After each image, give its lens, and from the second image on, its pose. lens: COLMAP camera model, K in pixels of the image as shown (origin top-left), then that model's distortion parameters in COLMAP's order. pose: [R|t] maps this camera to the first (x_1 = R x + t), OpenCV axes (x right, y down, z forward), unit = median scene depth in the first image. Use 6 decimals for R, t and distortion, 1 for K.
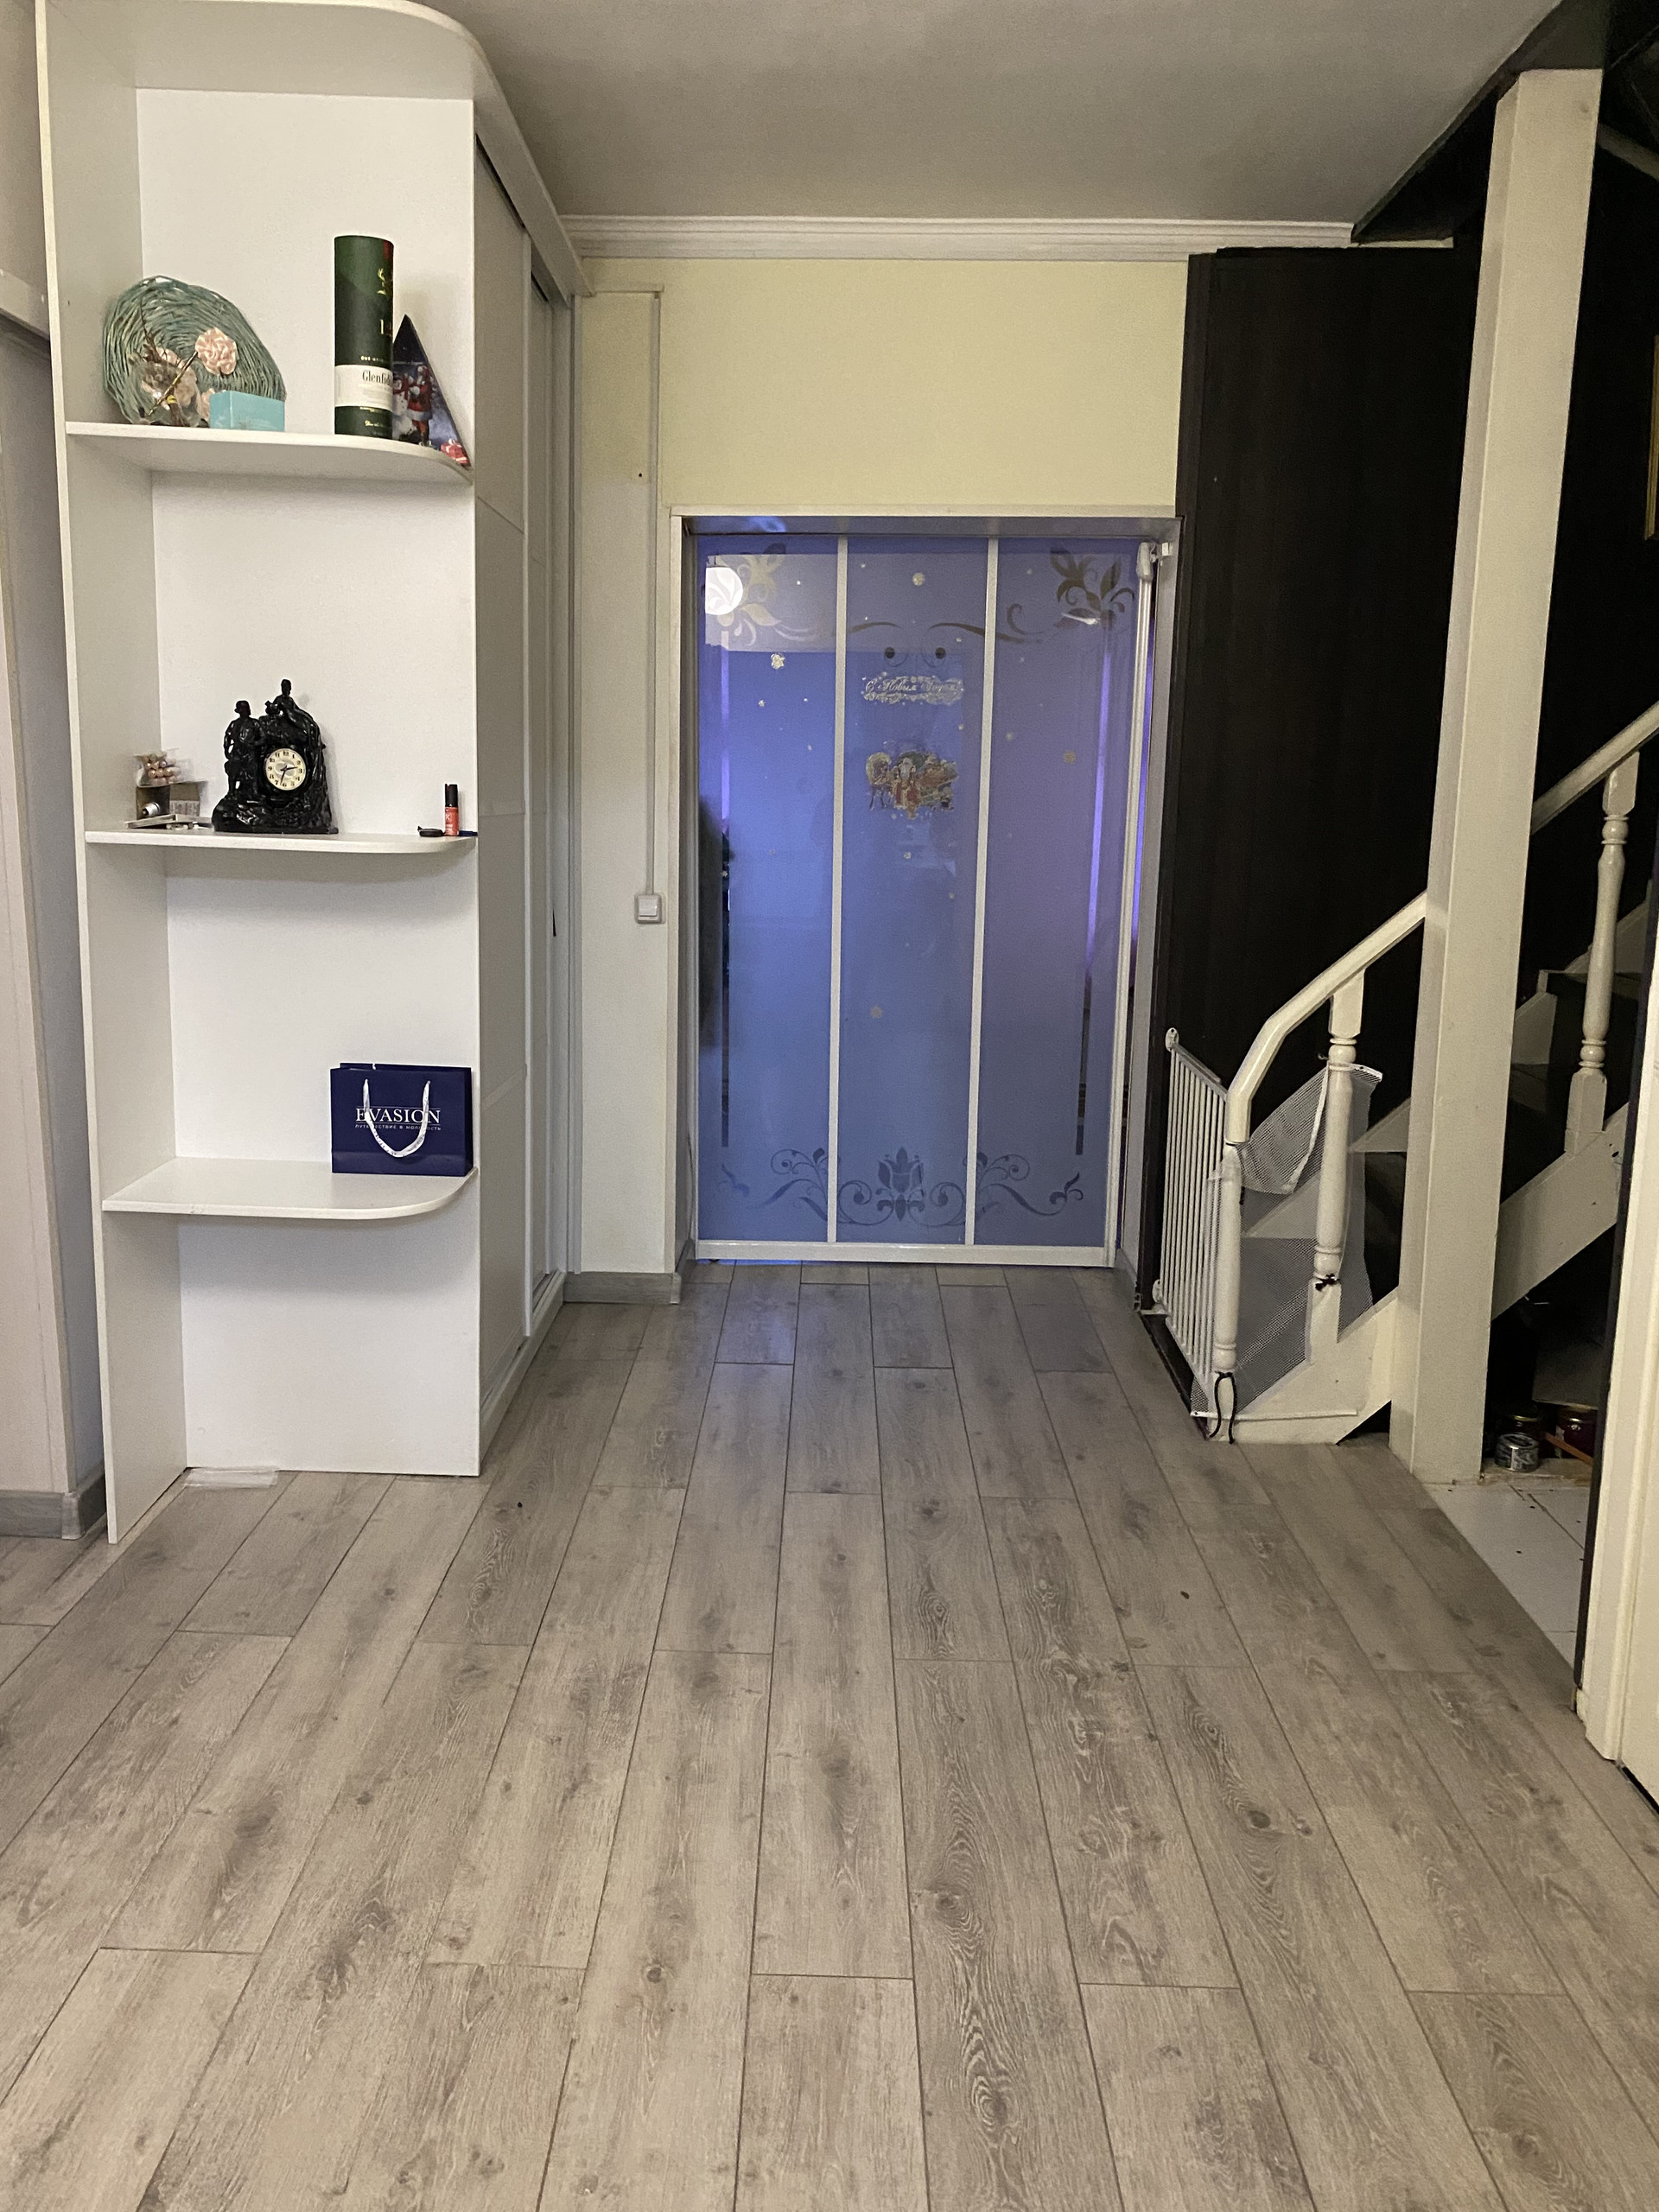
lens RADIAL K [[1692.9, 0, 829.5], [0, 1692.9, 1106.0], [0, 0, 1]] dist [0.010740, -0.005798]
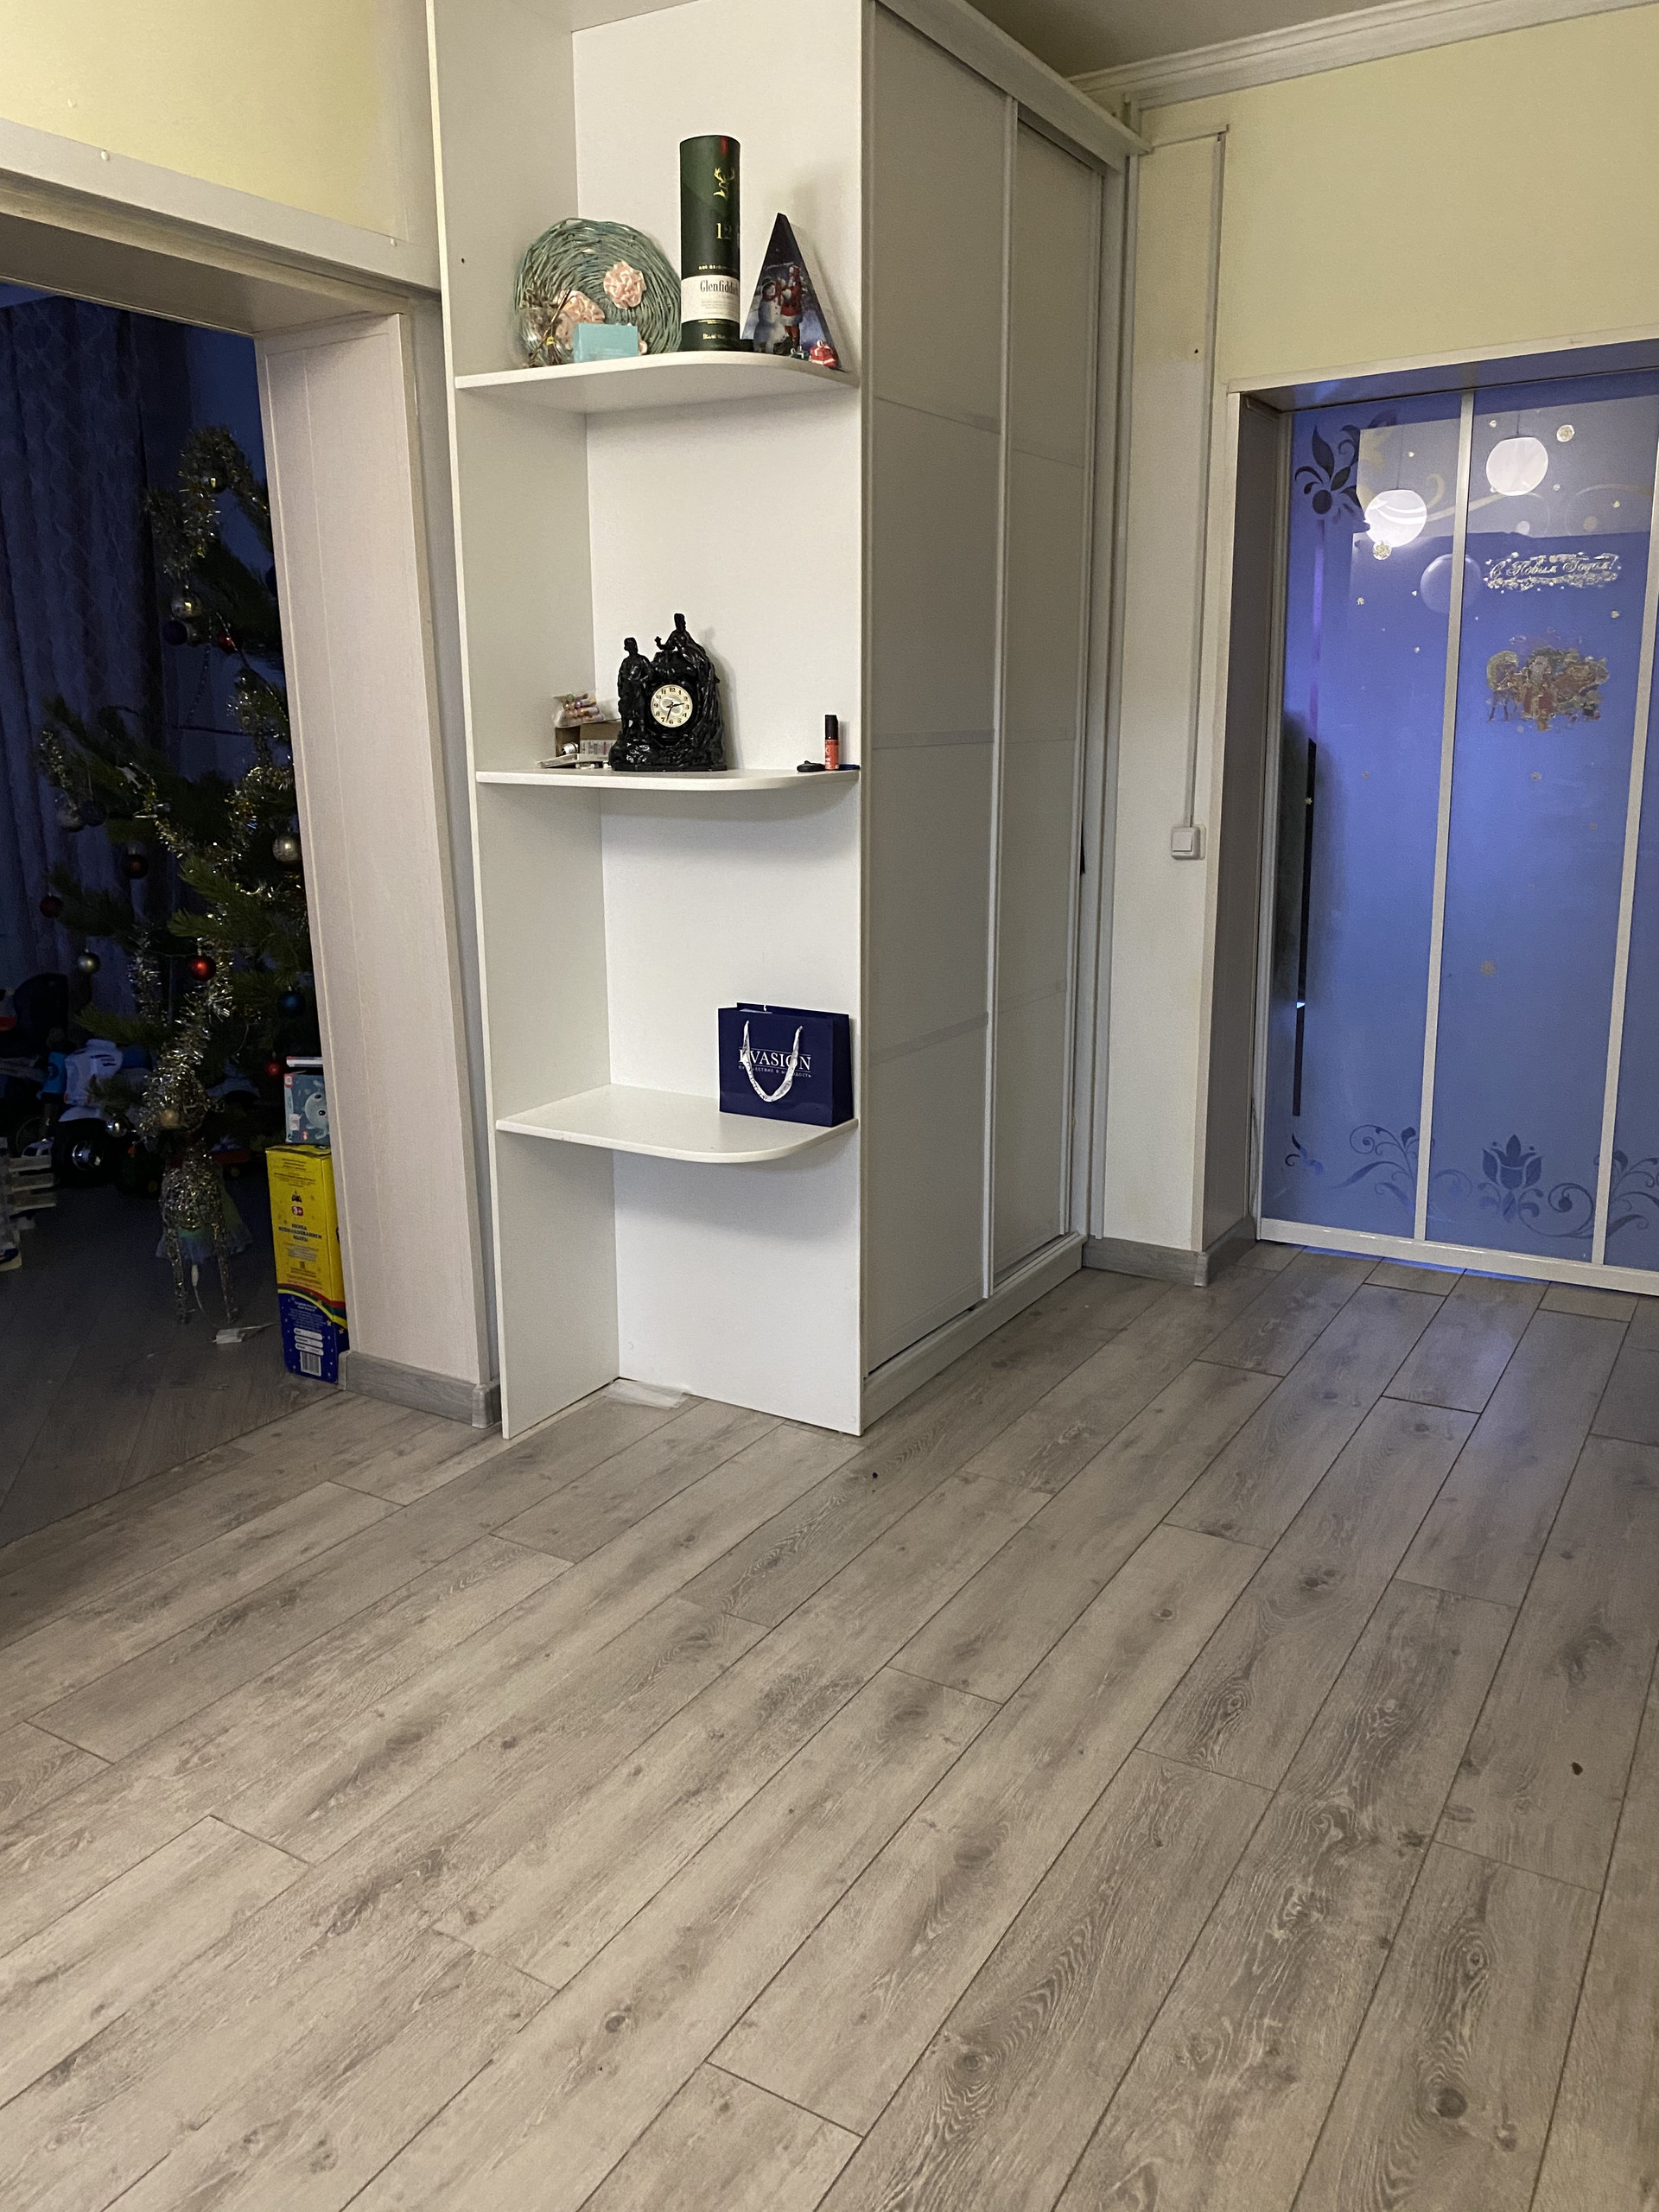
lens RADIAL K [[1687.2, 0, 831.7], [0, 1687.2, 1111.8], [0, 0, 1]] dist [0.010860, -0.008361]
pose [[0.860308, 0.087145, -0.502271, 0.294245], [-0.063863, 0.995942, 0.063412, -0.031867], [0.505759, -0.022478, 0.862382, 0.199051]]
